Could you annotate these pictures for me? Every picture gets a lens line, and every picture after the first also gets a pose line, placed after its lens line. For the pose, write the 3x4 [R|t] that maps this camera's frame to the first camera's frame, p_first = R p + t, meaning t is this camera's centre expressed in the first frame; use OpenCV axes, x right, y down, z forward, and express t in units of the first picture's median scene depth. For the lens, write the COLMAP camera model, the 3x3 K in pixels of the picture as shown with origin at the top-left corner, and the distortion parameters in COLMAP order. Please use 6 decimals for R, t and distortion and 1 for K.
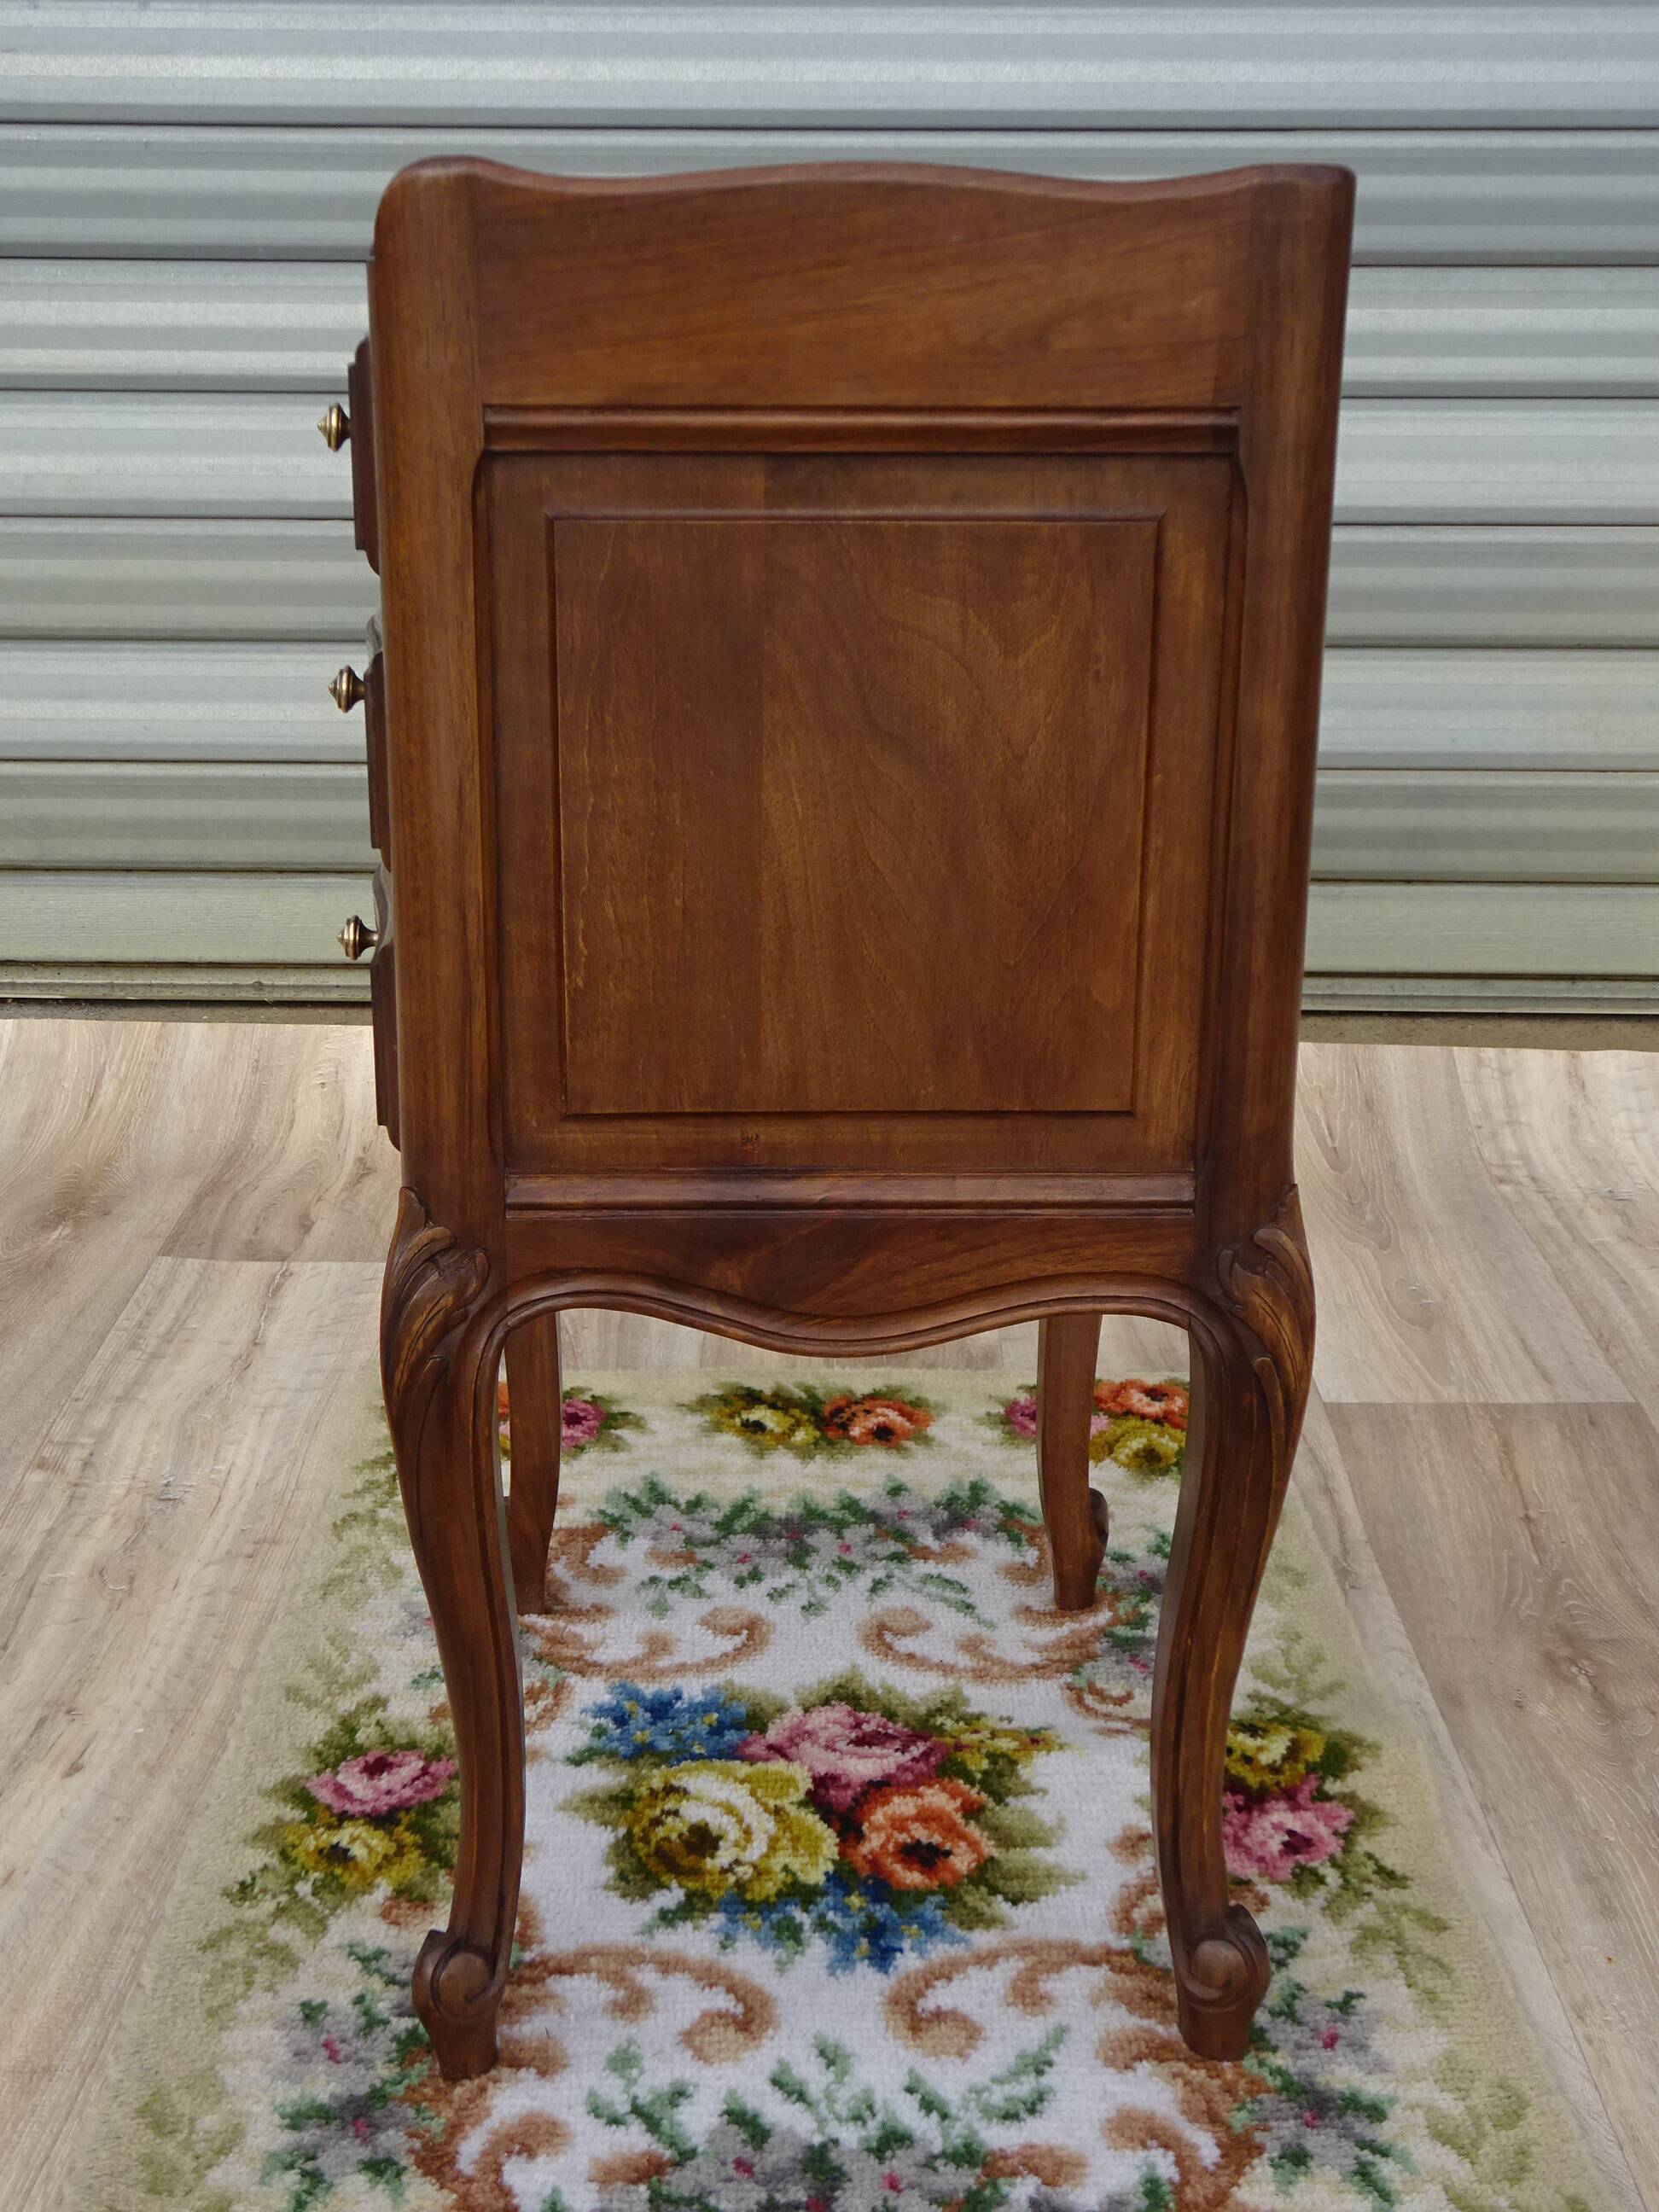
lens RADIAL K [[2650.0, 0, 830.2], [0, 2650.0, 1099.7], [0, 0, 1]] dist [0.007753, 0.030899]
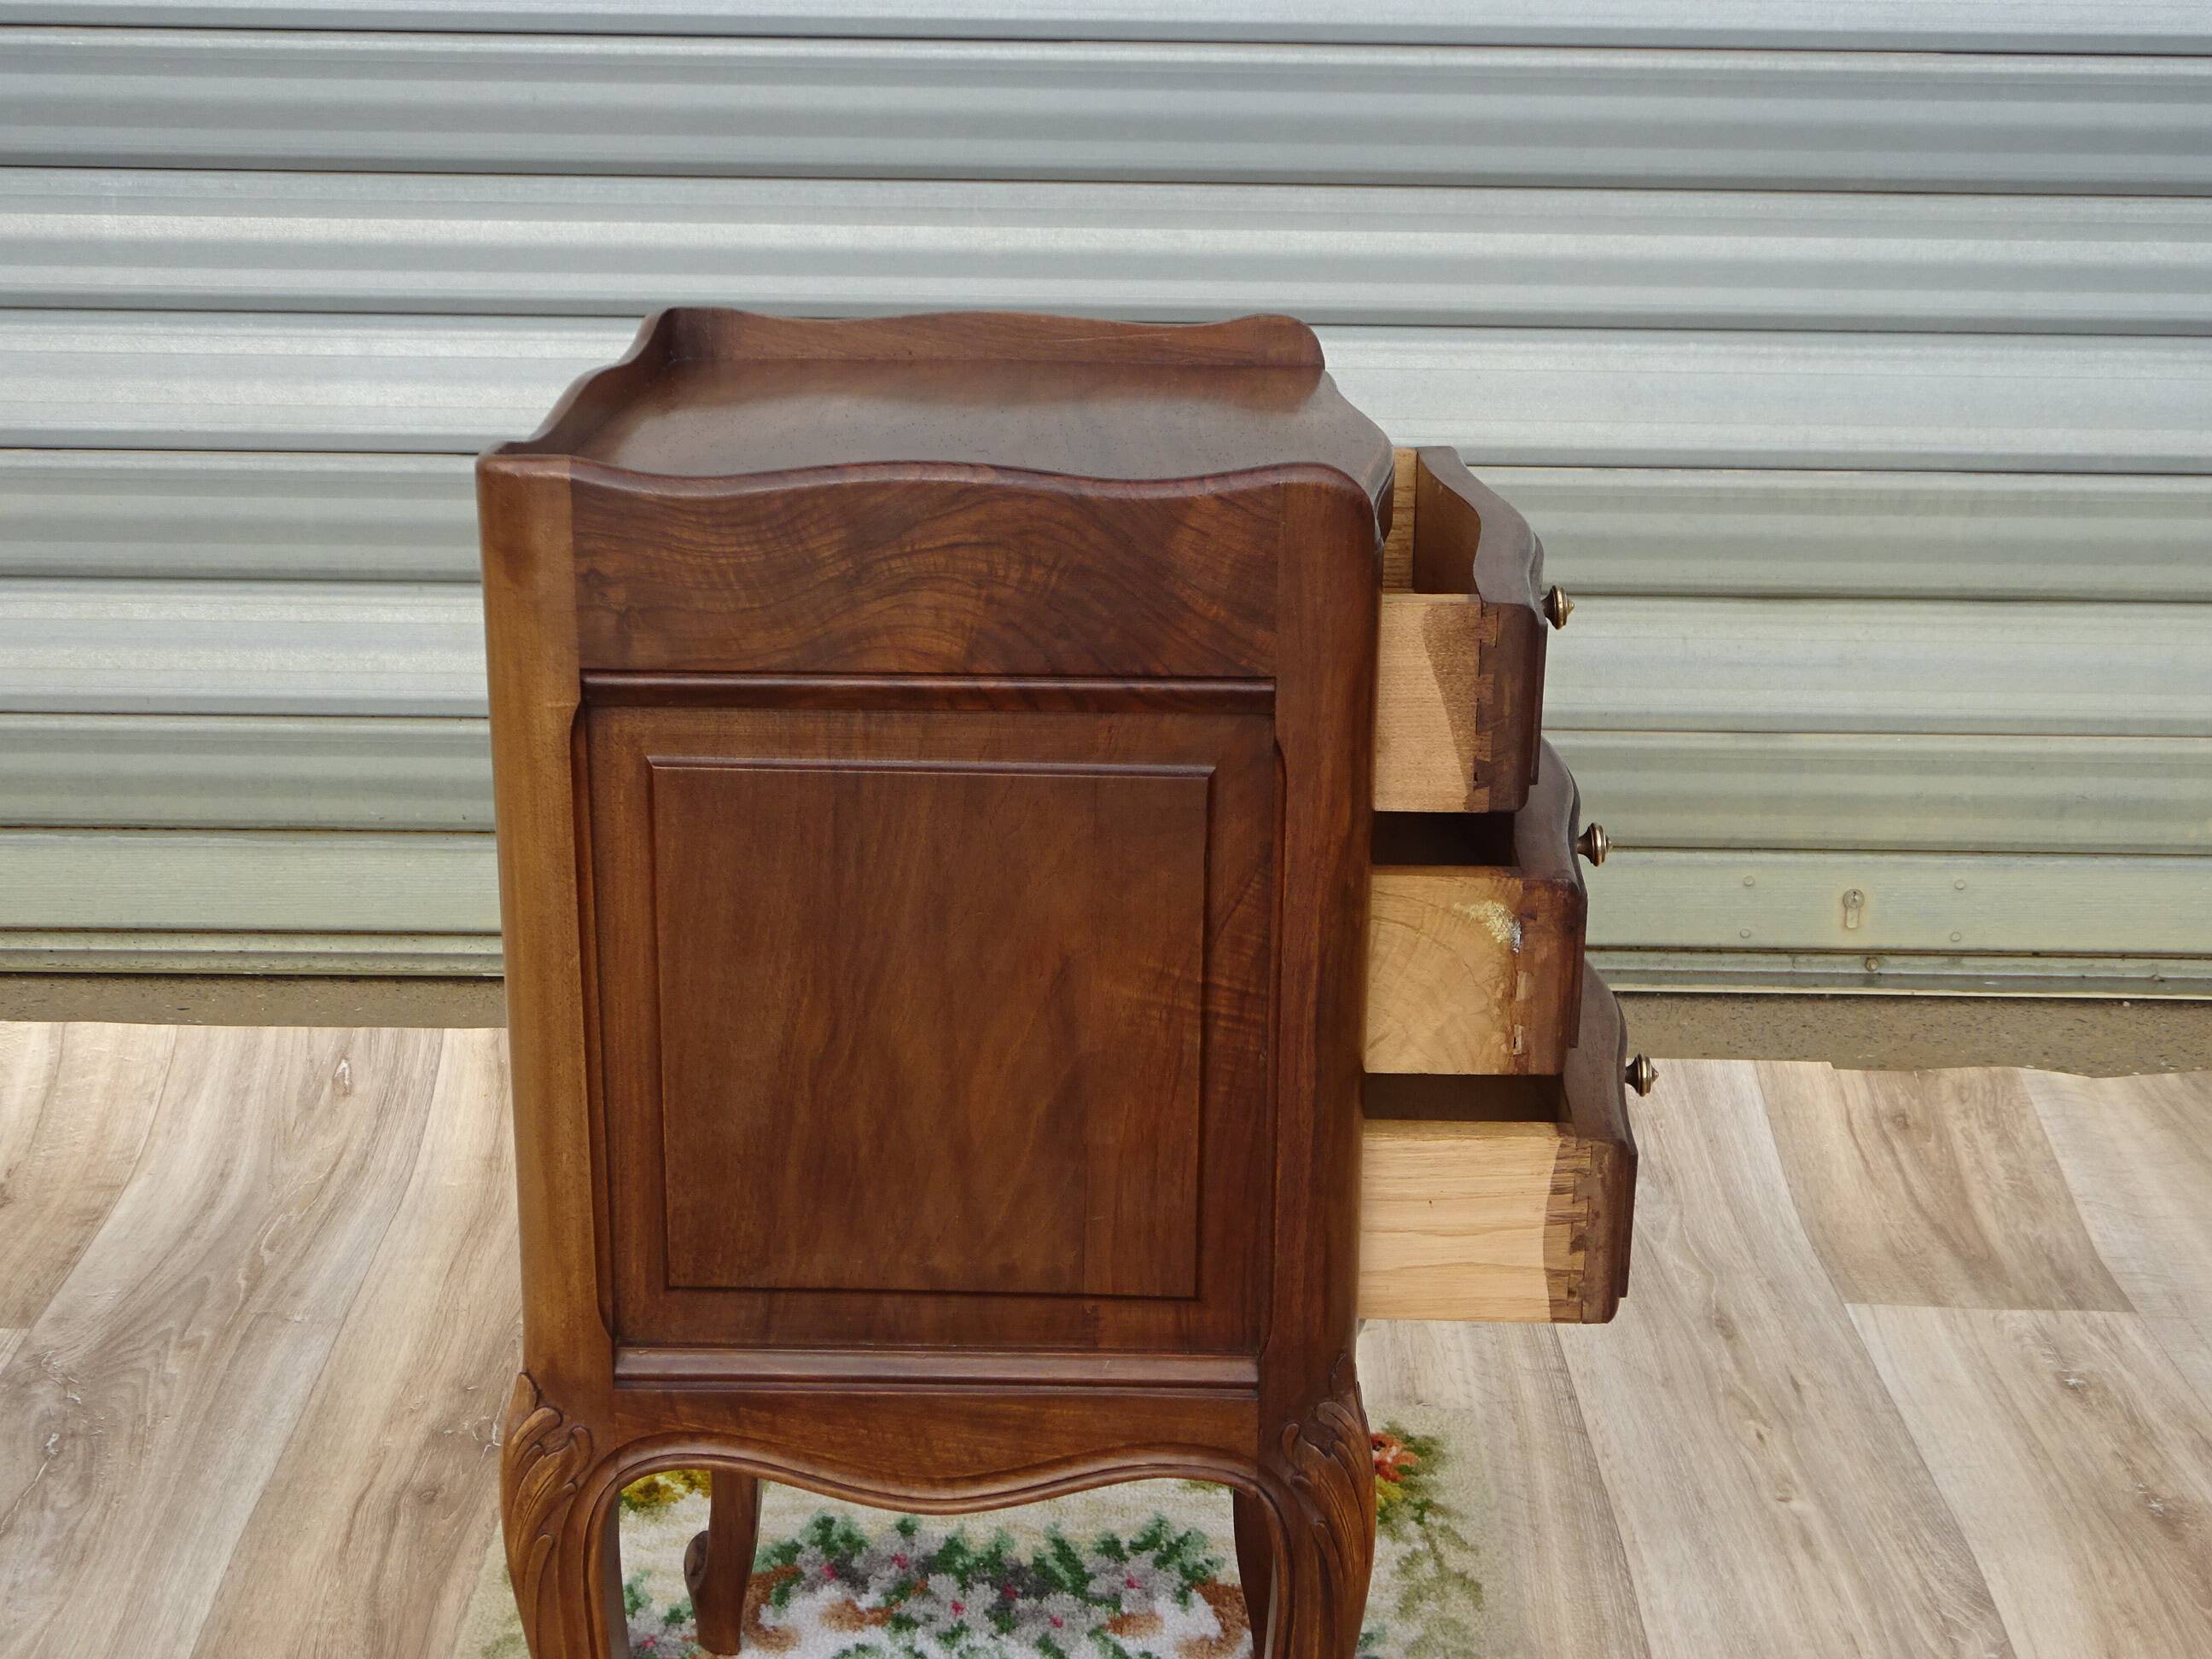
lens RADIAL K [[3021.9, 0, 1130.6], [0, 3021.9, 830.2], [0, 0, 1]] dist [-0.005938, 0.115383]
pose [[0.999718, 0.002872, 0.023553, 0.301042], [-0.002913, 0.999994, 0.001716, -0.166403], [-0.023548, -0.001784, 0.999721, -0.071137]]
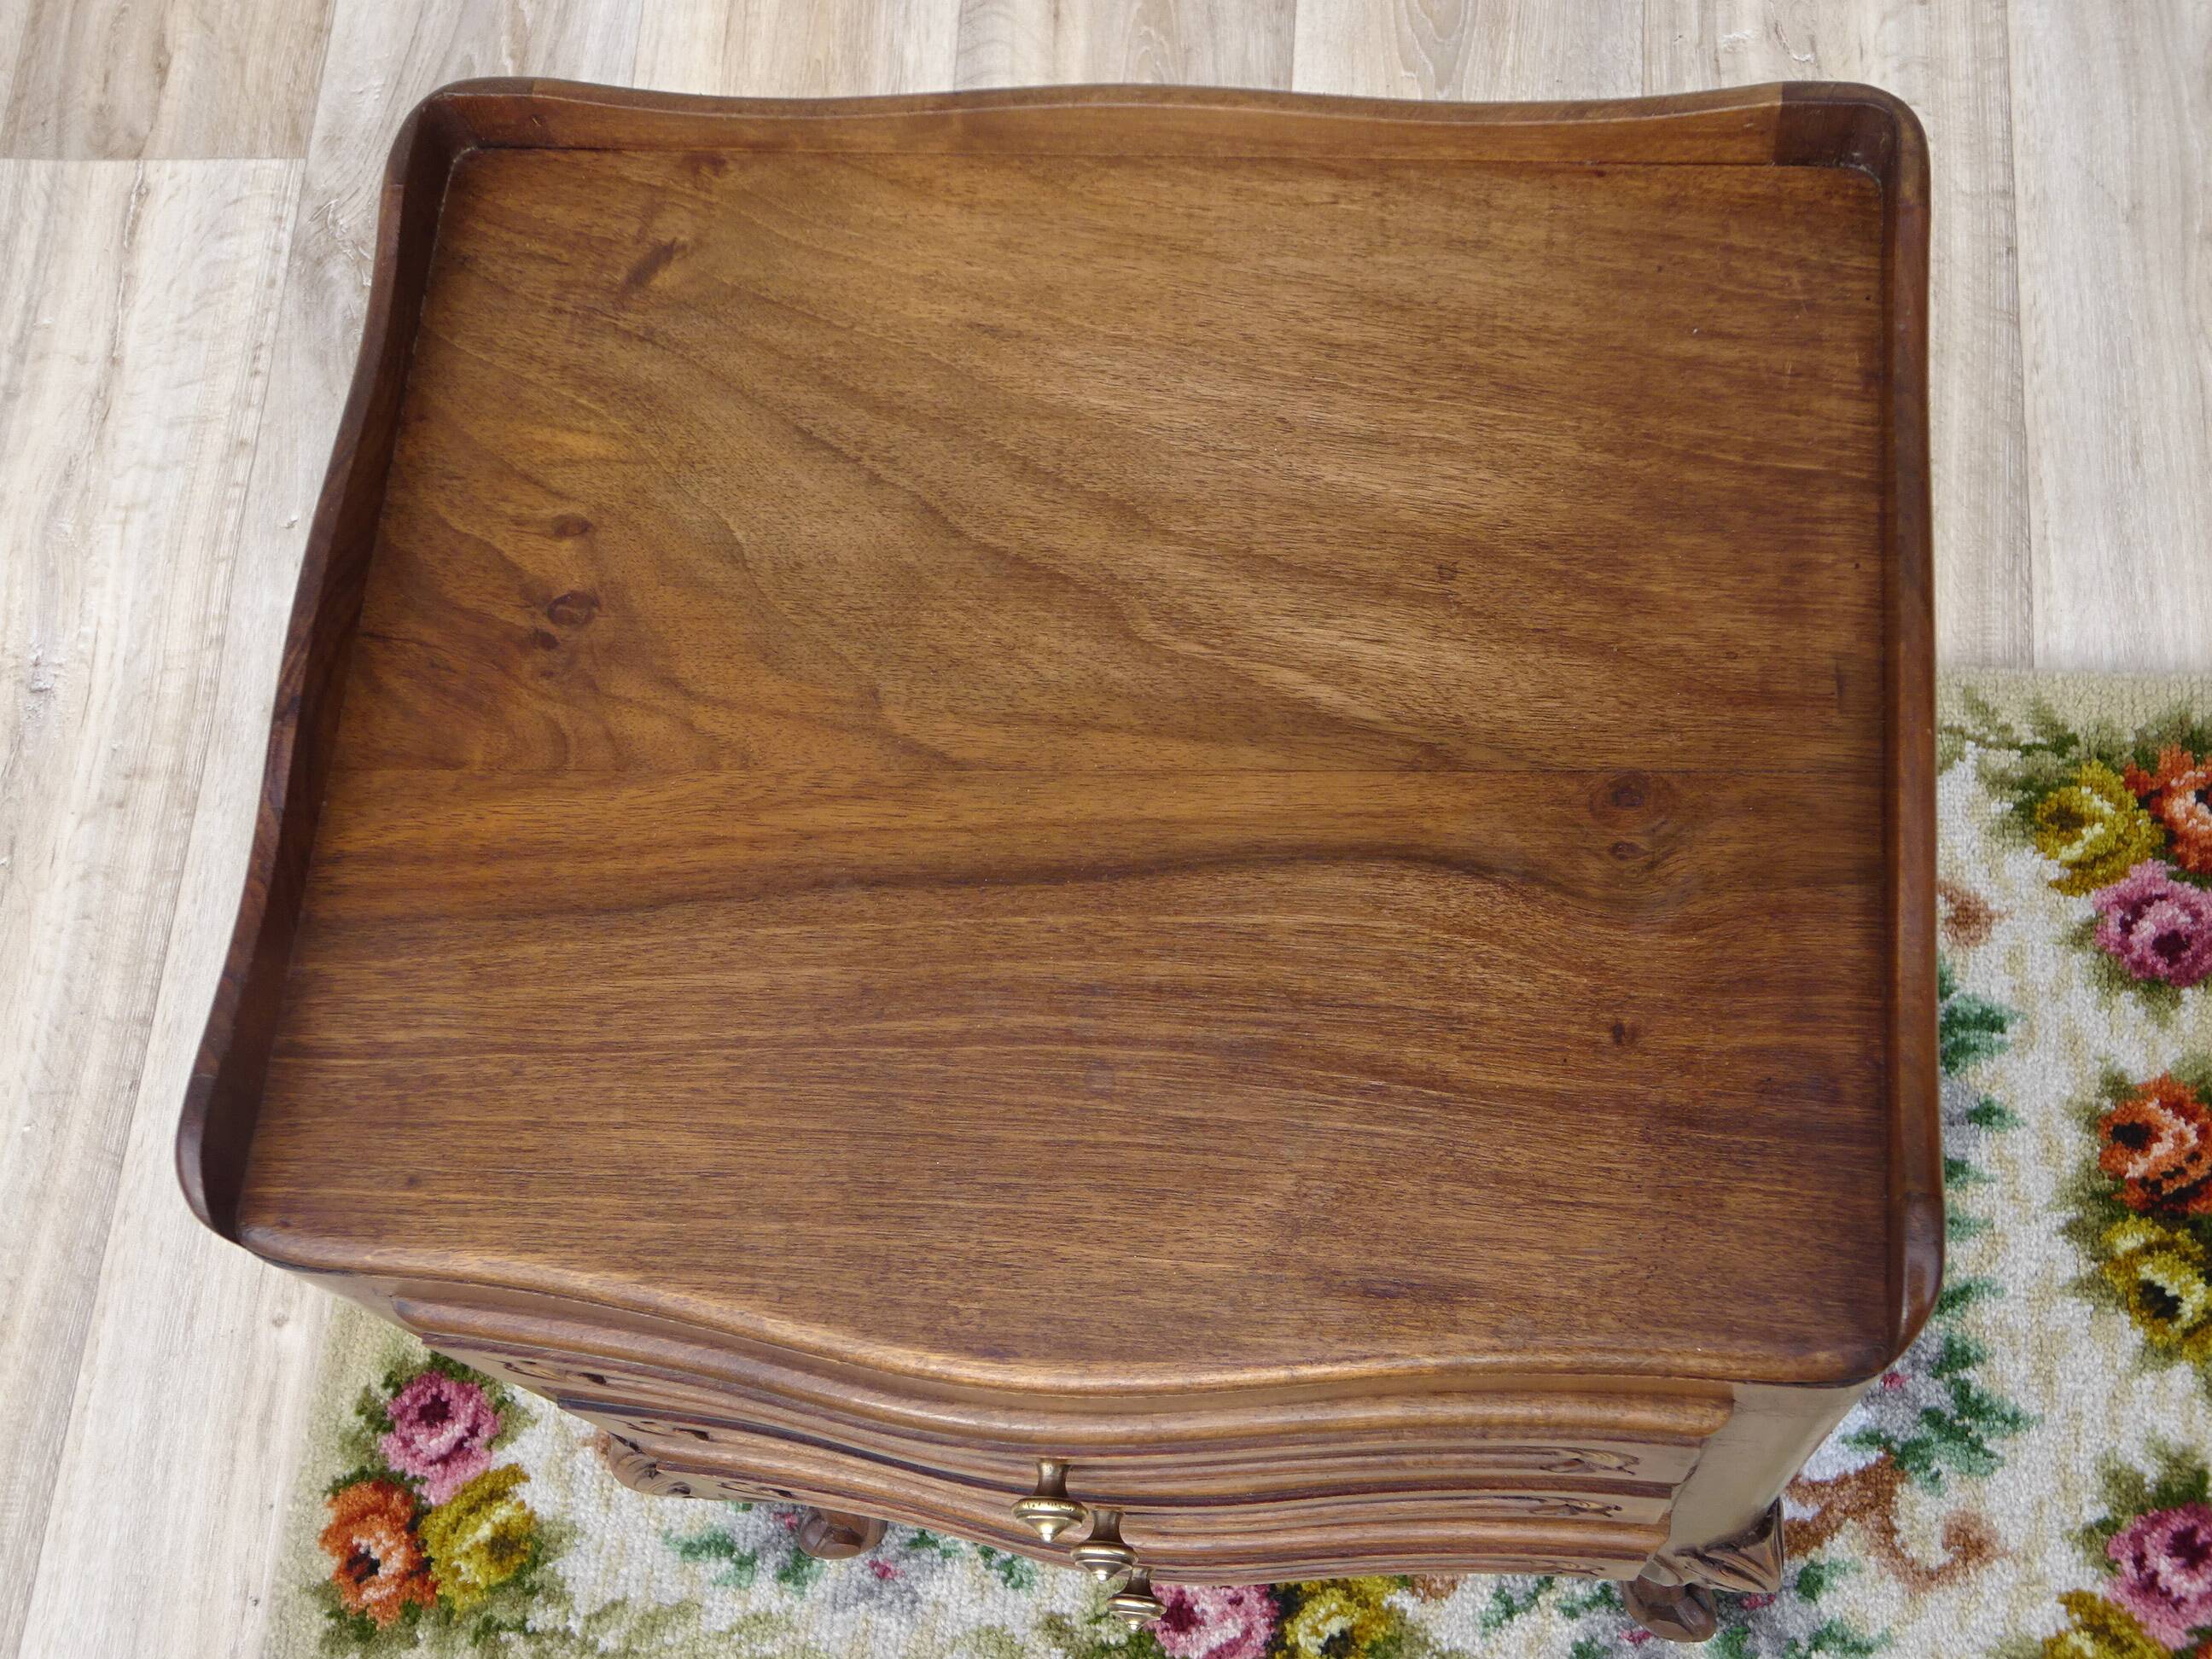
lens RADIAL K [[2688.0, 0, 1120.0], [0, 2688.0, 829.6], [0, 0, 1]] dist [0.004027, 0.067122]
pose [[0.988931, 0.008479, -0.148134, 0.352849], [0.111276, 0.618023, 0.778245, -0.664108], [0.098149, -0.786114, 0.610239, 0.490313]]
